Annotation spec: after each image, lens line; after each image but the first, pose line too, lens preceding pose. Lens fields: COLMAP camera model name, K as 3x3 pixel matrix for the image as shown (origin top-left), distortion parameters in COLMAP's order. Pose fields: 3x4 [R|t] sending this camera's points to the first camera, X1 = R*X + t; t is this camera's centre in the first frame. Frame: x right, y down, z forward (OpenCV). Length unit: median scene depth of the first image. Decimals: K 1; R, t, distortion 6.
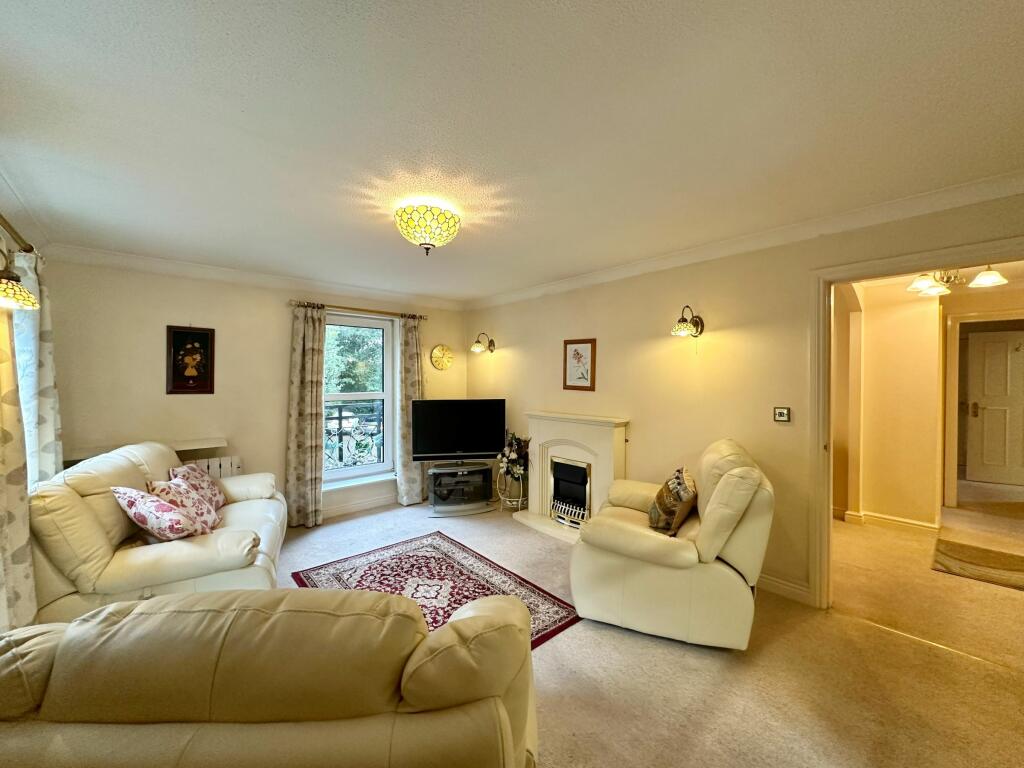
lens RADIAL K [[407.8, 0, 511.5], [0, 407.8, 382.0], [0, 0, 1]] dist [-0.000707, -0.000125]
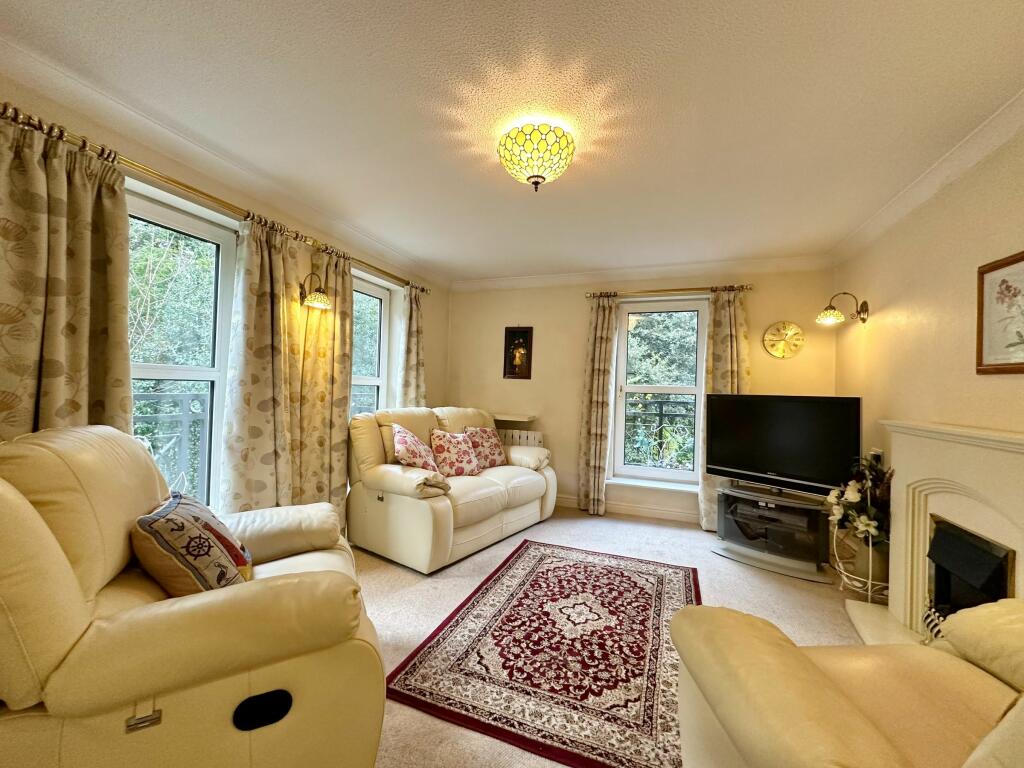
lens RADIAL K [[407.8, 0, 511.5], [0, 407.8, 382.0], [0, 0, 1]] dist [-0.000707, -0.000125]
pose [[0.462046, -0.000360, -0.886856, 0.318610], [-0.041193, 0.998912, -0.021866, 0.063381], [0.885899, 0.046635, 0.461529, 0.362990]]
